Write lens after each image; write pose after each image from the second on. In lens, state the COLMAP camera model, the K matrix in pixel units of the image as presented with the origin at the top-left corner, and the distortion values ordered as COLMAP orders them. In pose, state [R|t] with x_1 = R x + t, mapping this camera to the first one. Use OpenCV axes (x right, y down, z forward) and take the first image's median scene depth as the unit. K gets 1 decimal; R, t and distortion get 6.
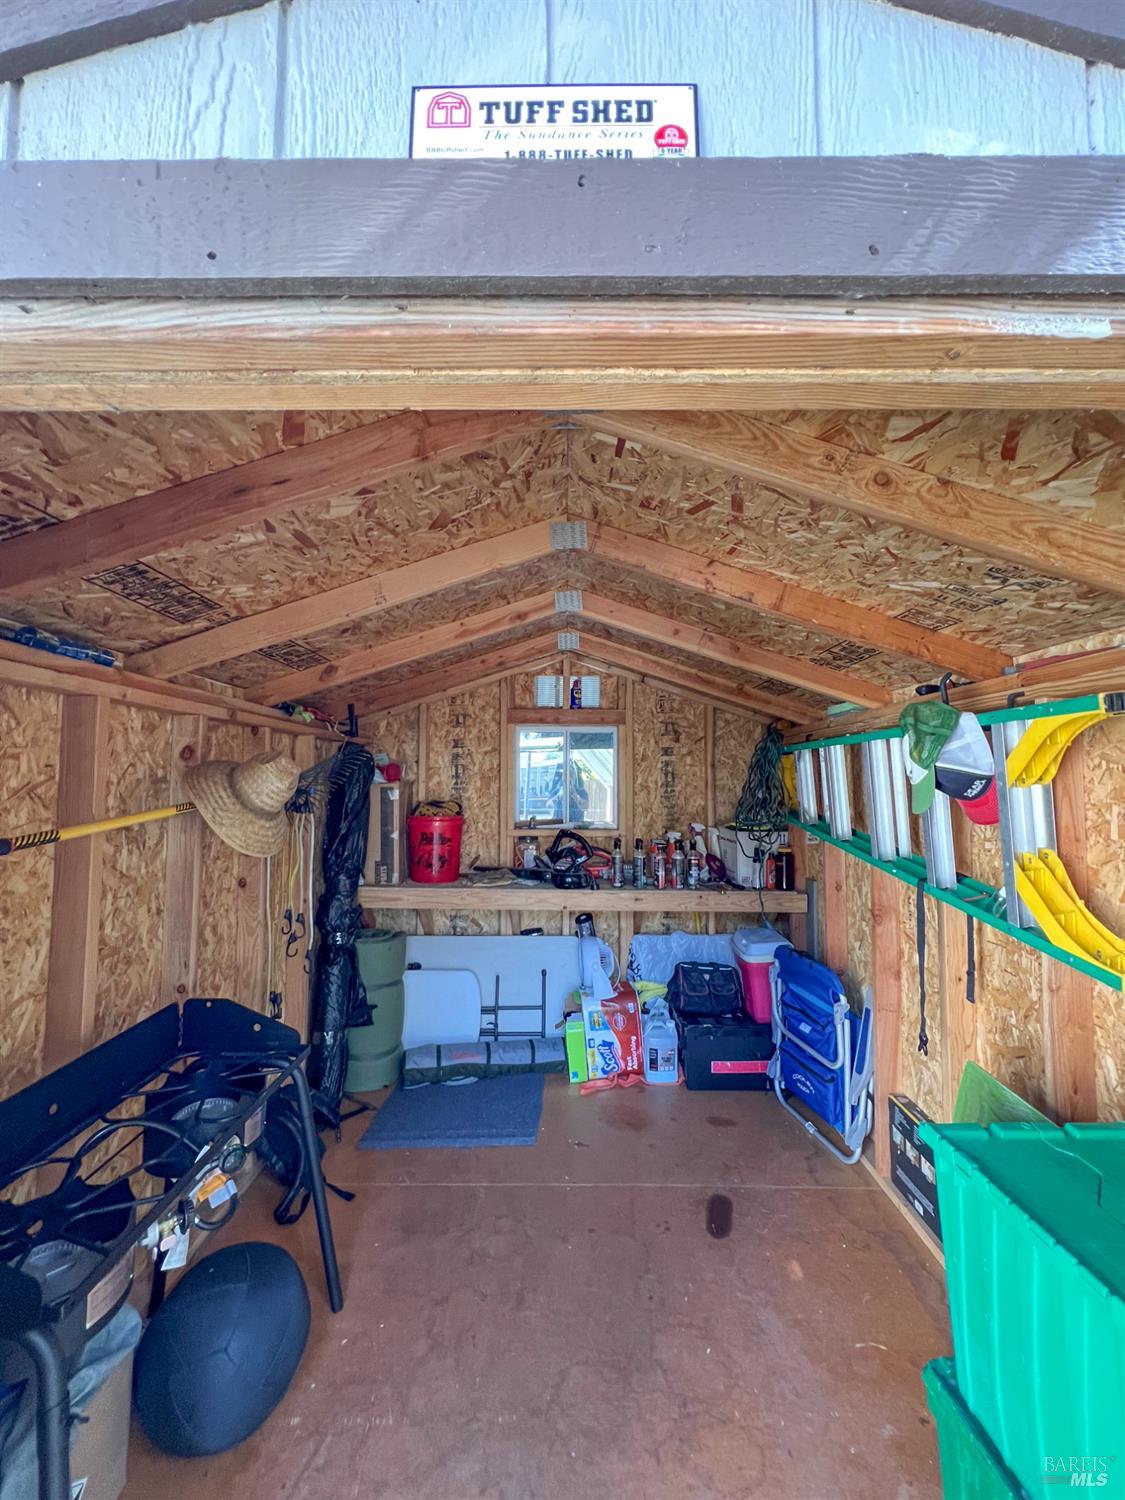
lens RADIAL K [[608.7, 0, 562.5], [0, 608.7, 750.0], [0, 0, 1]] dist [-0.000836, 0.000460]
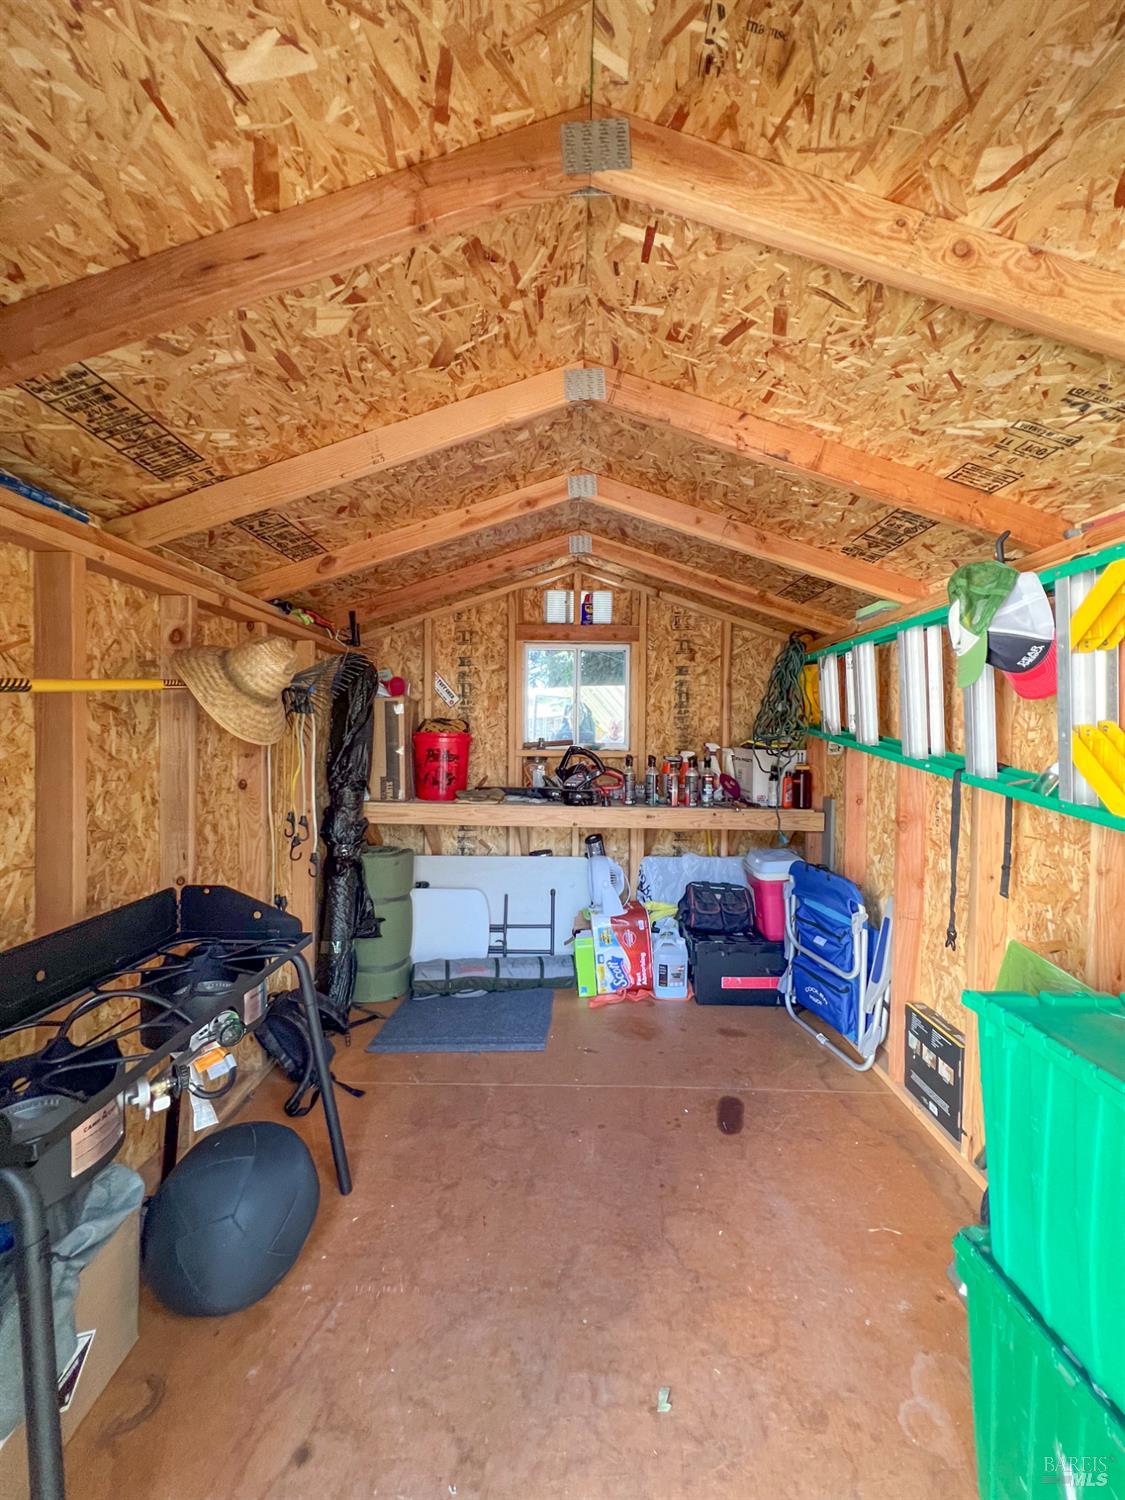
lens RADIAL K [[608.7, 0, 562.5], [0, 608.7, 750.0], [0, 0, 1]] dist [-0.000836, 0.000460]
pose [[0.999920, 0.005746, -0.011264, -0.009863], [-0.004872, 0.997081, 0.076200, 0.115896], [0.011669, -0.076139, 0.997029, 0.061561]]
